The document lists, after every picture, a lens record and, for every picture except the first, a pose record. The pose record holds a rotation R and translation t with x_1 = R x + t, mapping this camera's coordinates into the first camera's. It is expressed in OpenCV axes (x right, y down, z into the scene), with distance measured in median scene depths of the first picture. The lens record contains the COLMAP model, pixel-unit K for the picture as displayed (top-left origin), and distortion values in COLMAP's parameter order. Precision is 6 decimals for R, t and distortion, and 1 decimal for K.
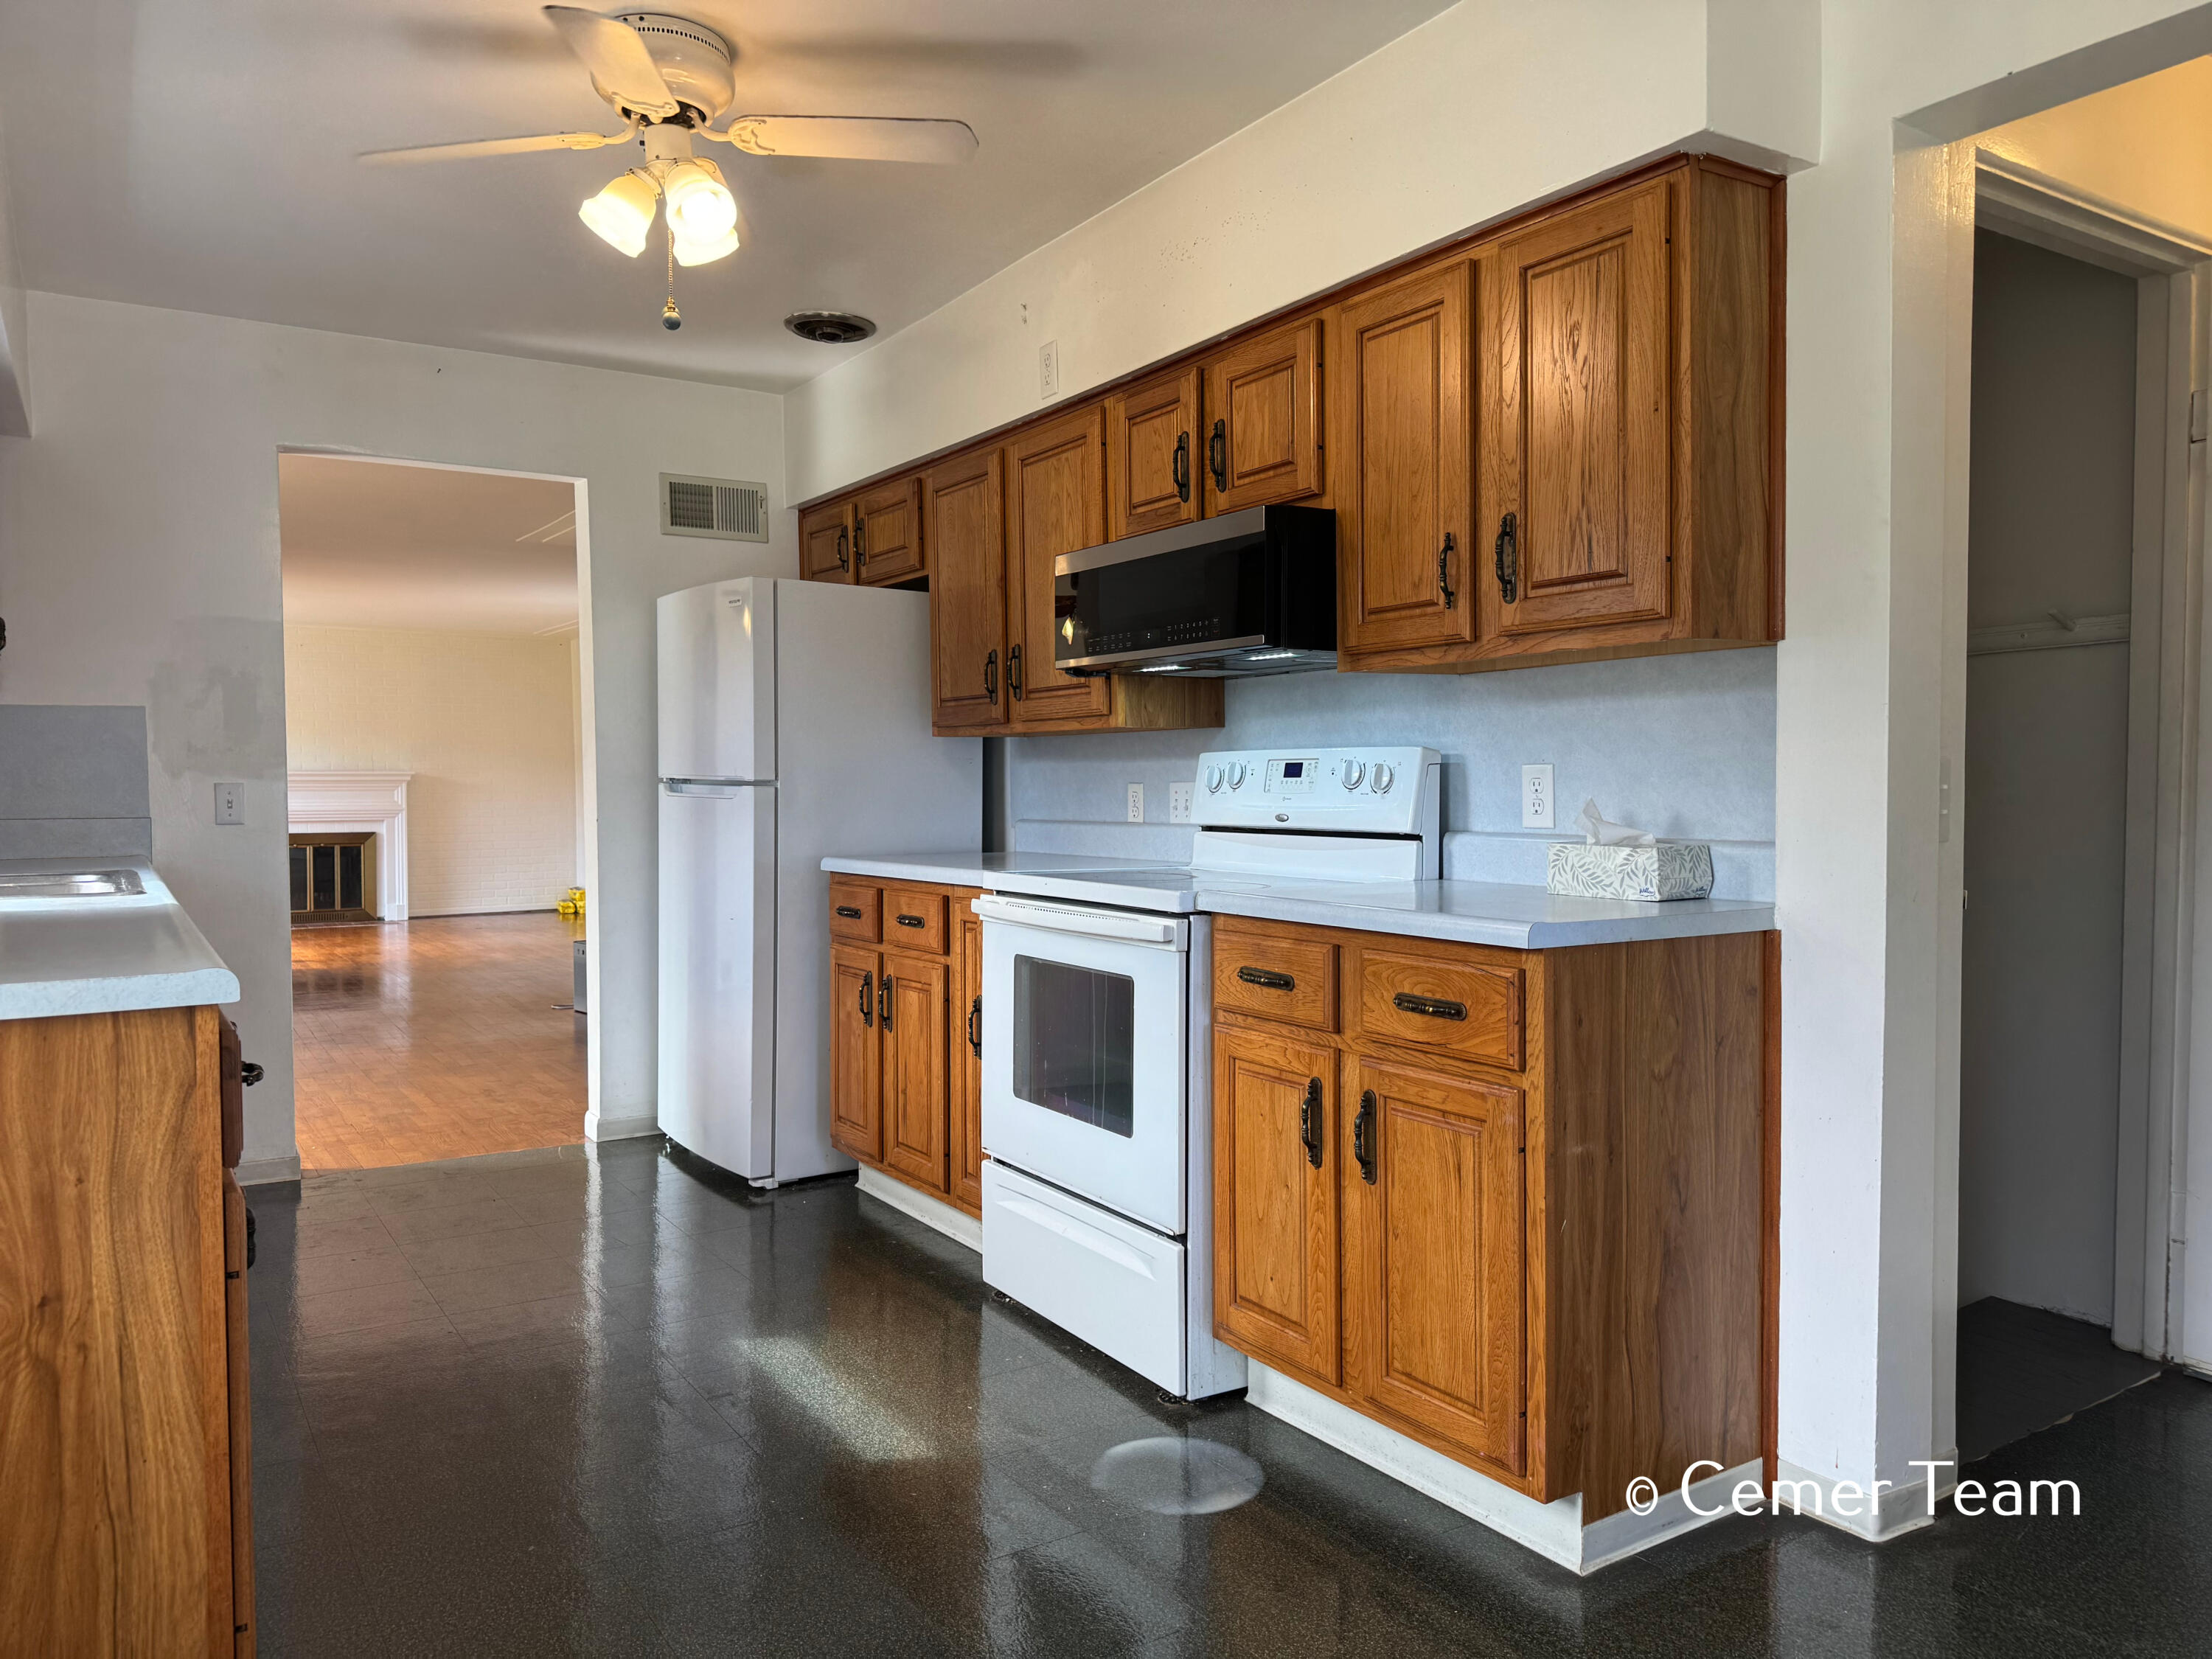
lens RADIAL K [[1580.8, 0, 1118.7], [0, 1580.8, 844.2], [0, 0, 1]] dist [0.030541, -0.005801]
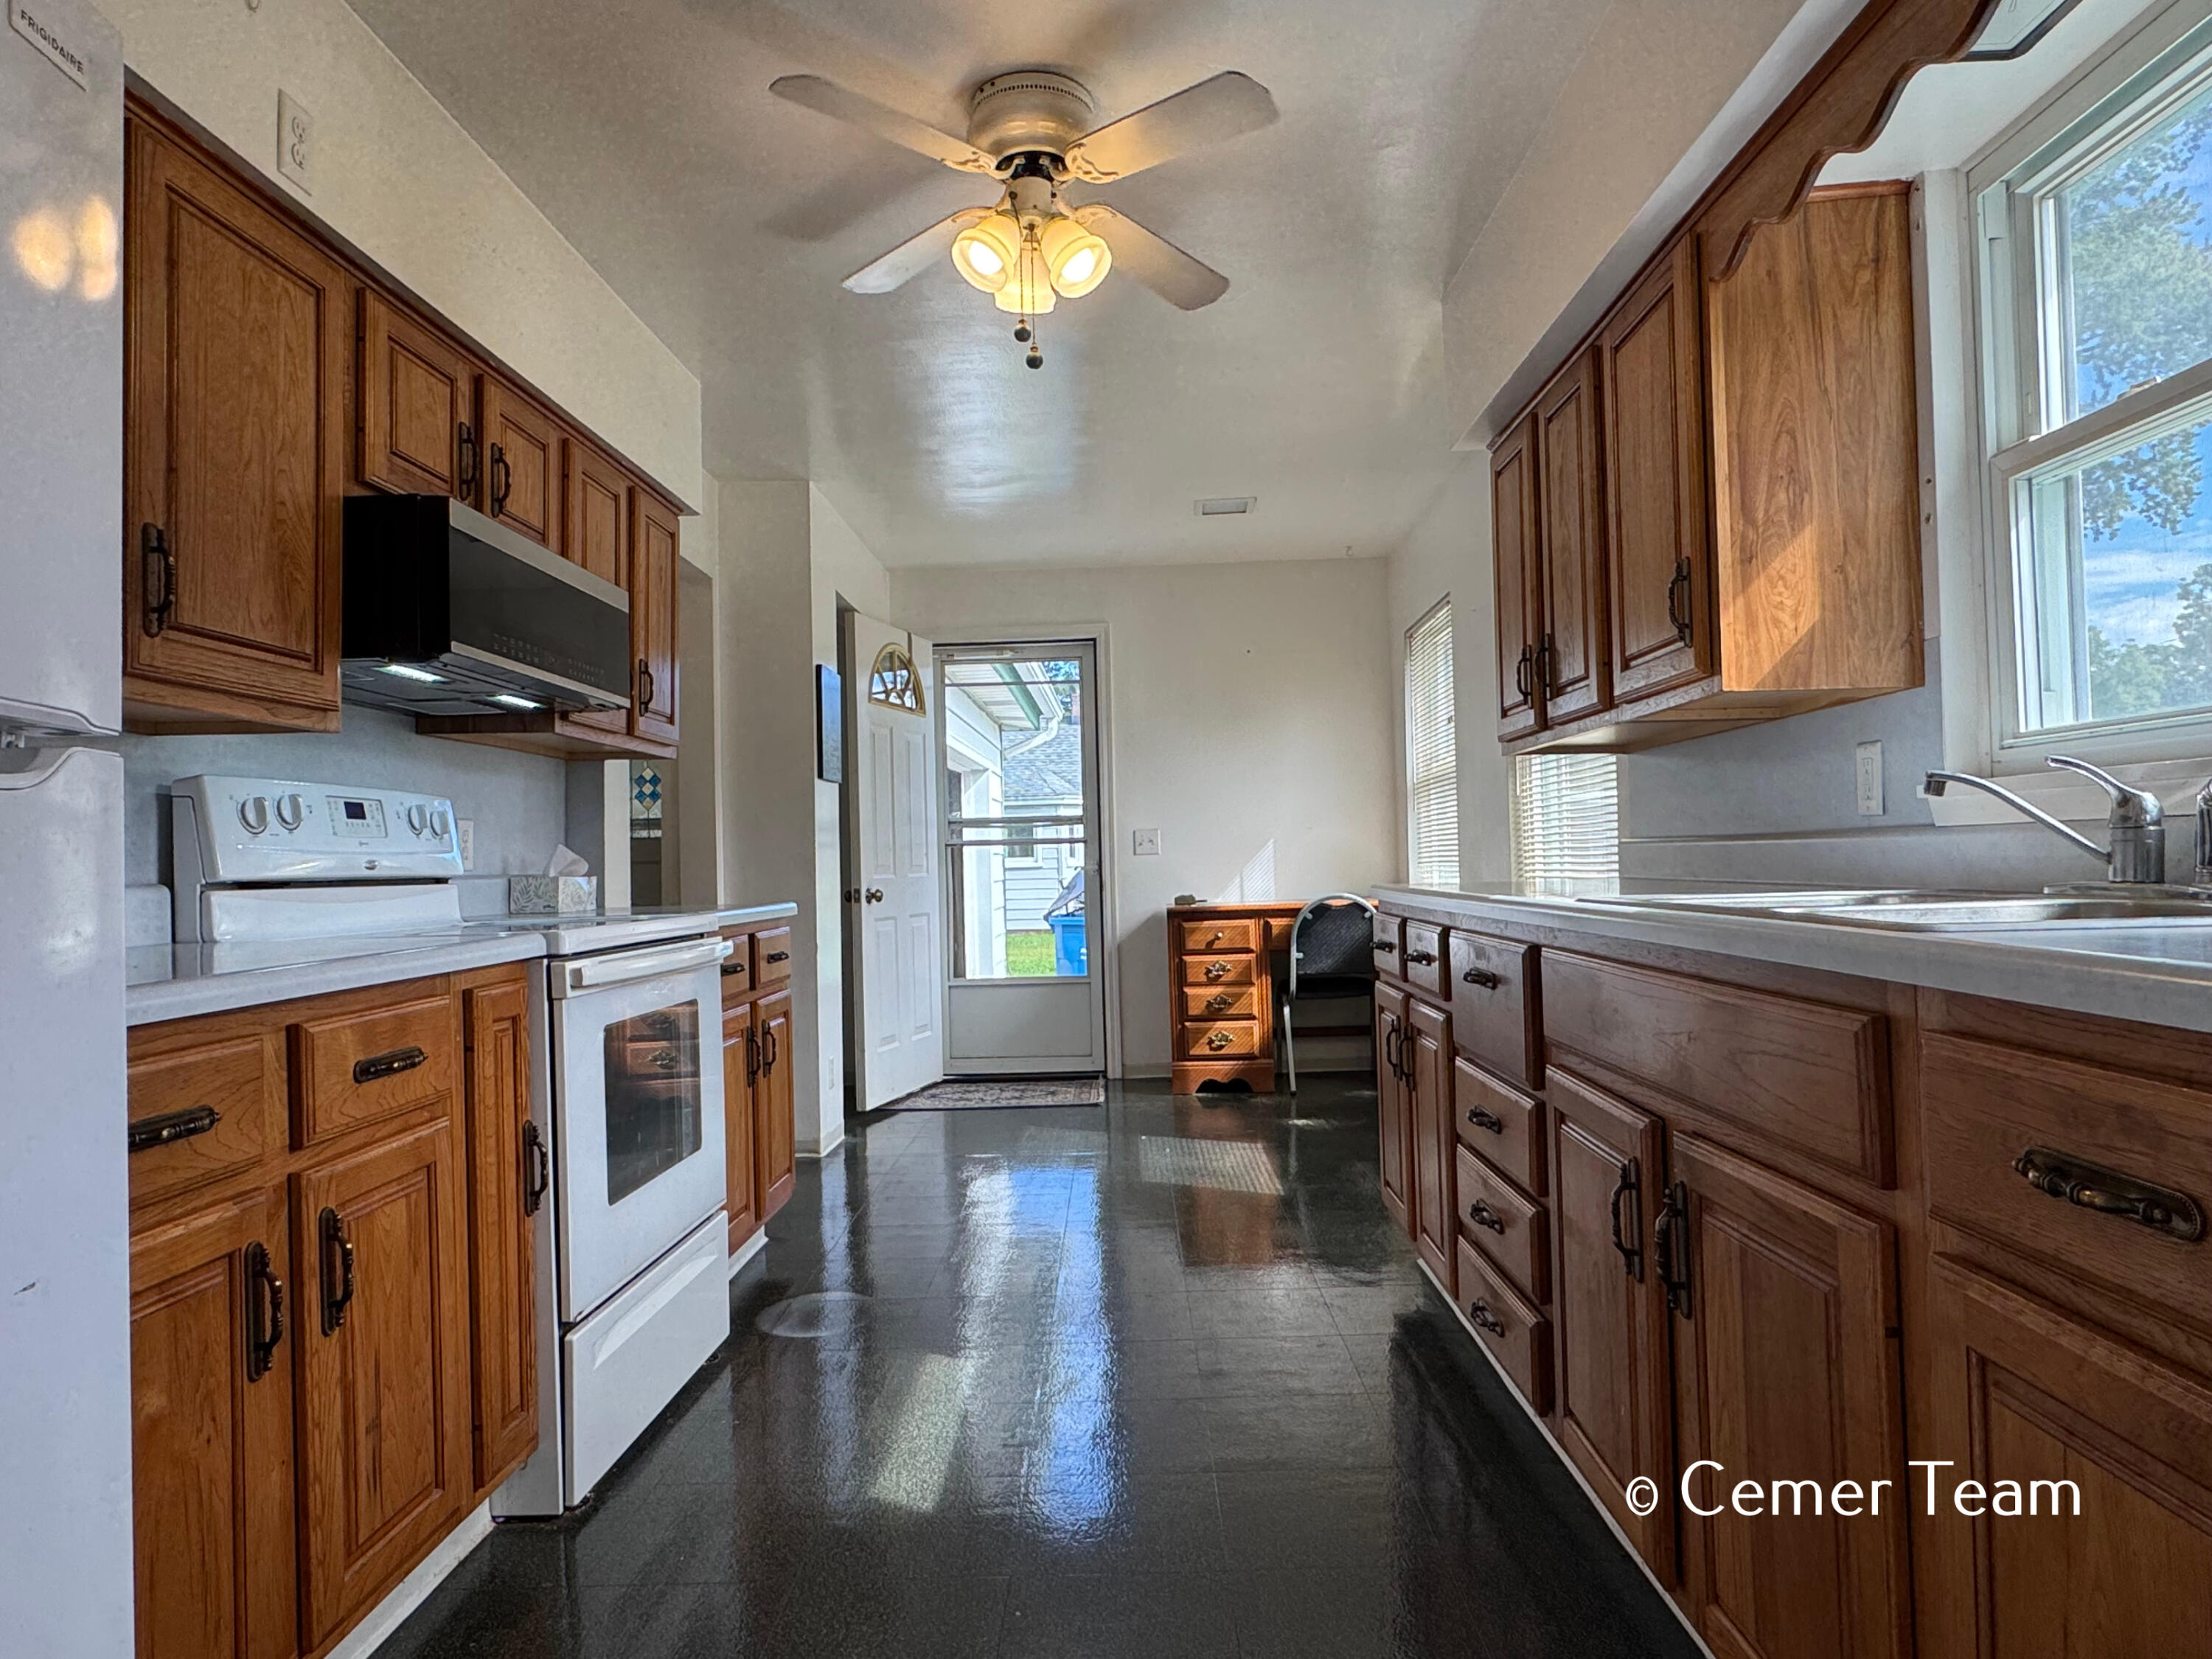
lens RADIAL K [[1339.8, 0, 1106.0], [0, 1339.8, 829.5], [0, 0, 1]] dist [-0.000936, -0.000269]
pose [[-0.820667, 0.038330, 0.570119, -1.369852], [0.052601, 0.998579, 0.008581, -0.045359], [-0.568980, 0.037031, -0.821517, 2.909142]]
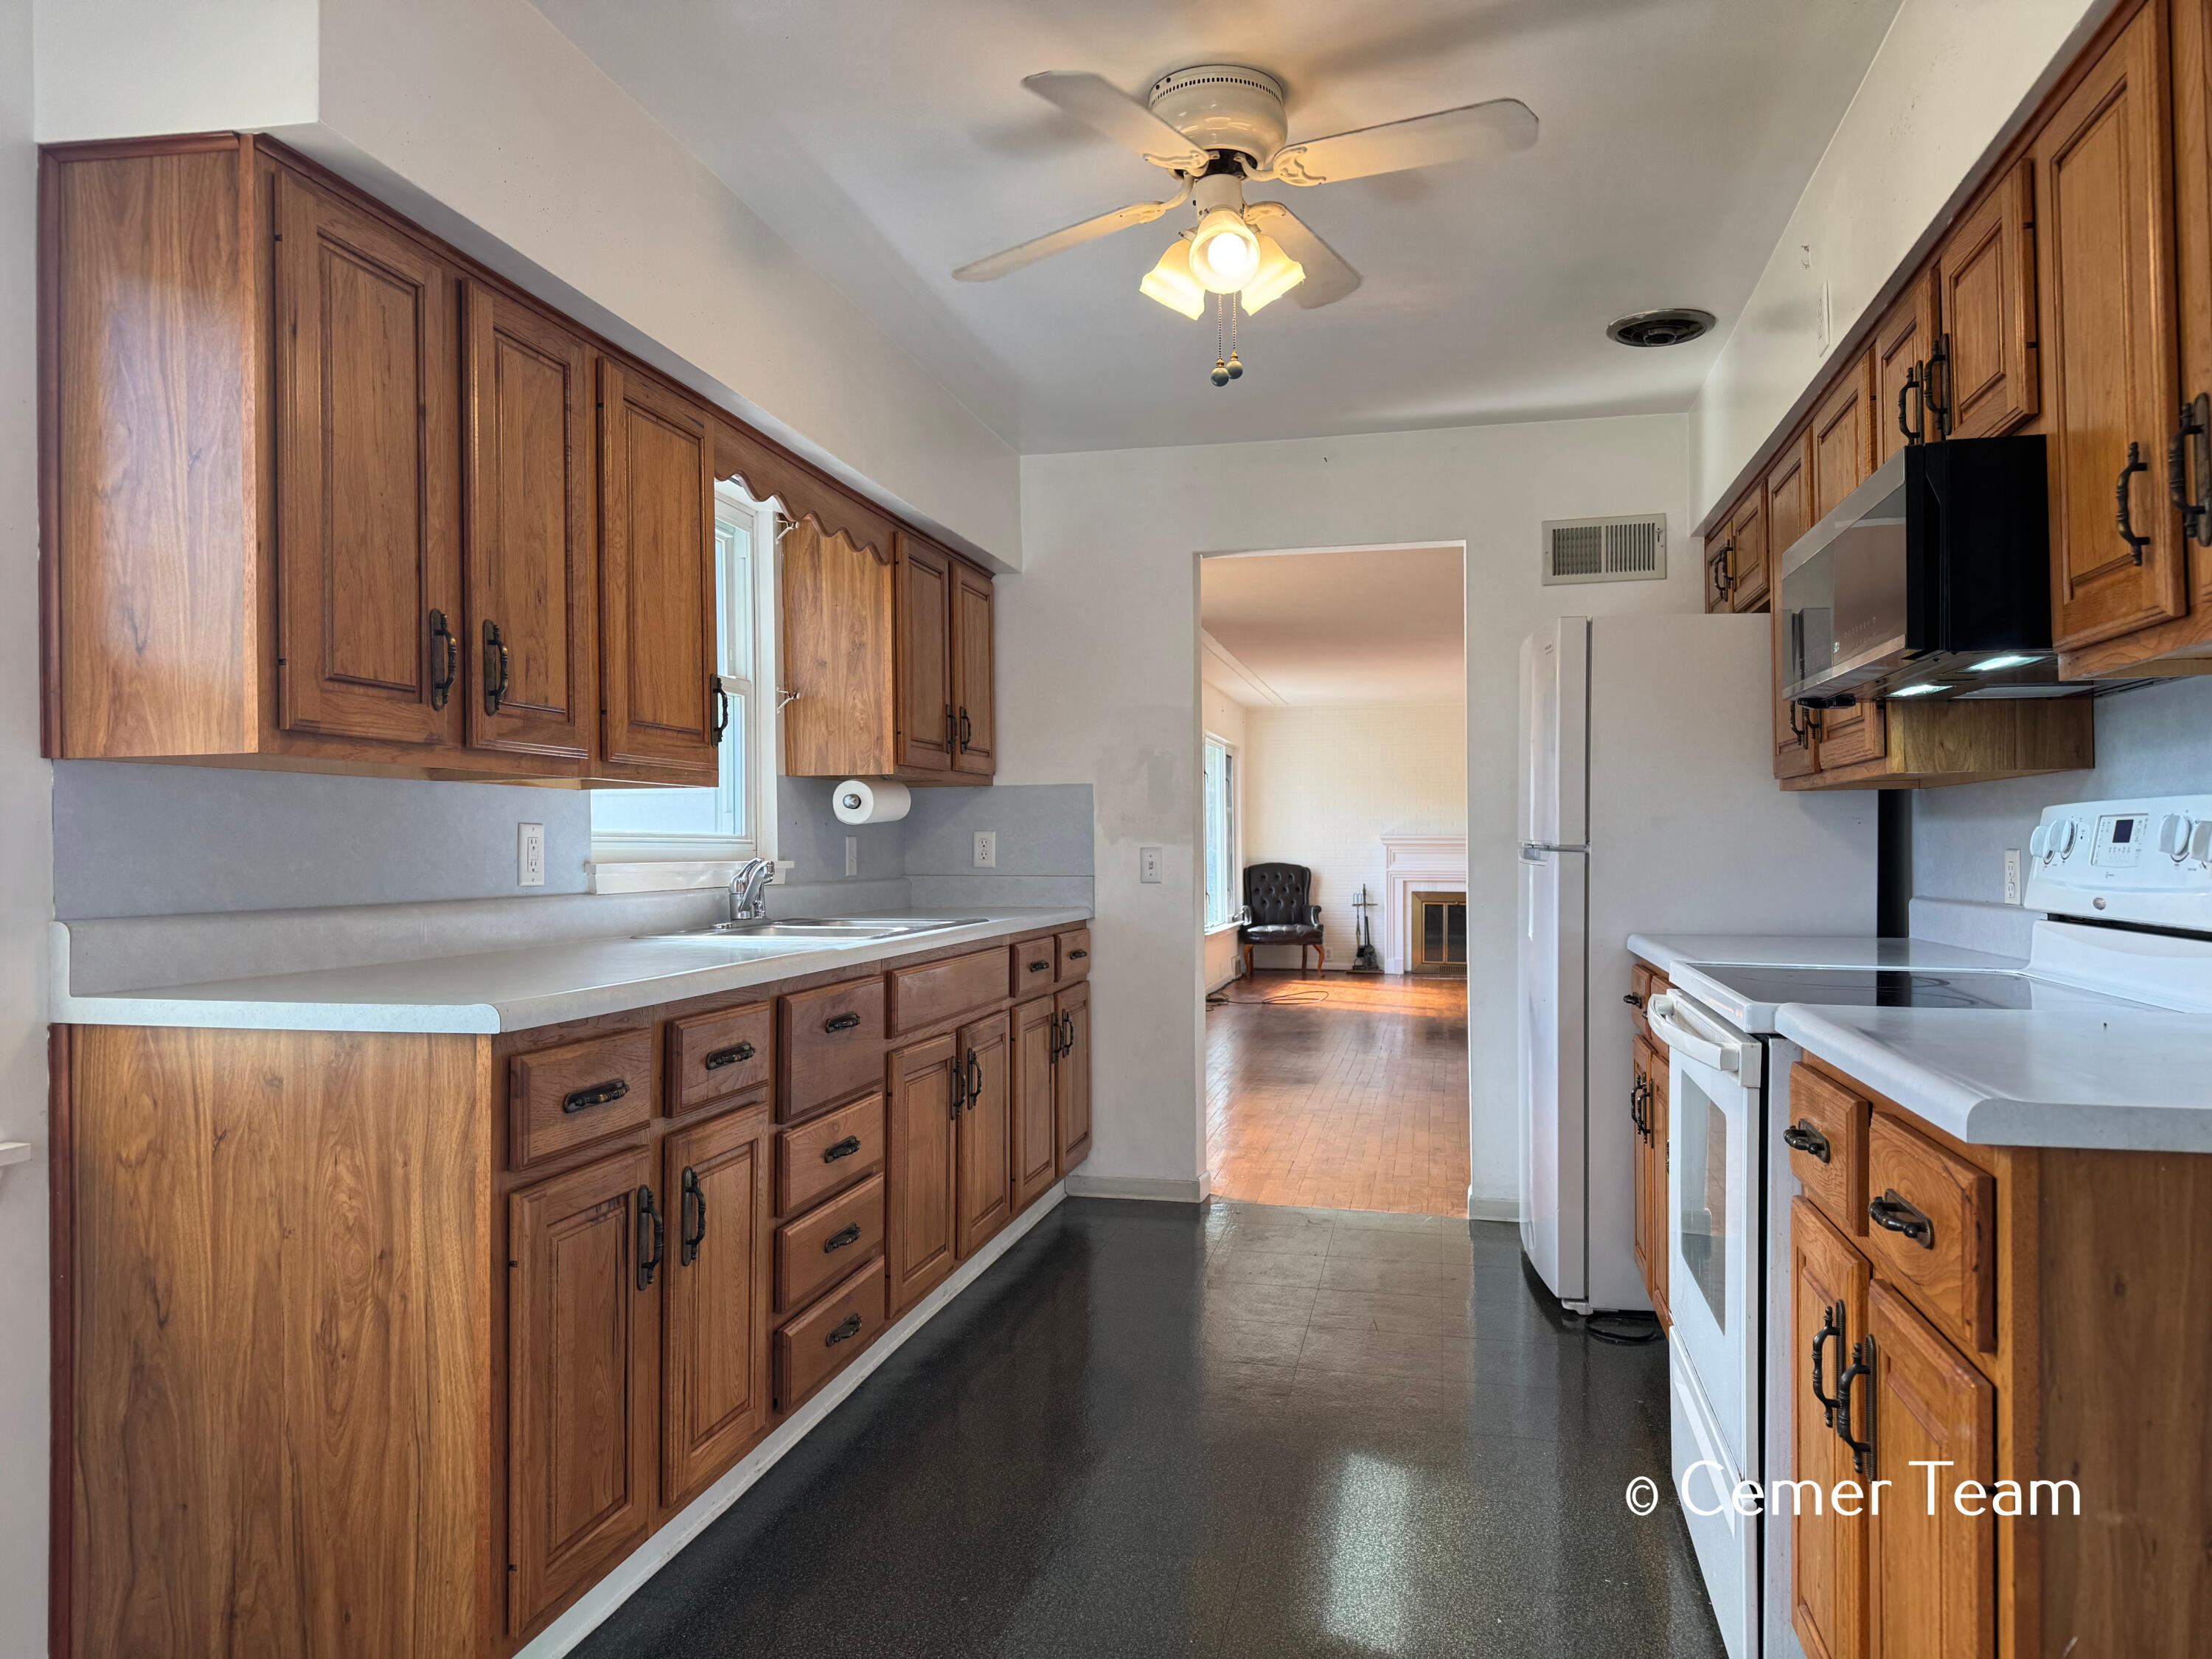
lens RADIAL K [[1580.8, 0, 1118.7], [0, 1580.8, 844.2], [0, 0, 1]] dist [0.030541, -0.005801]
pose [[0.699108, -0.000411, -0.715016, 0.626314], [-0.028412, 0.999194, -0.028354, -0.022550], [0.714451, 0.040137, 0.698533, 0.495681]]
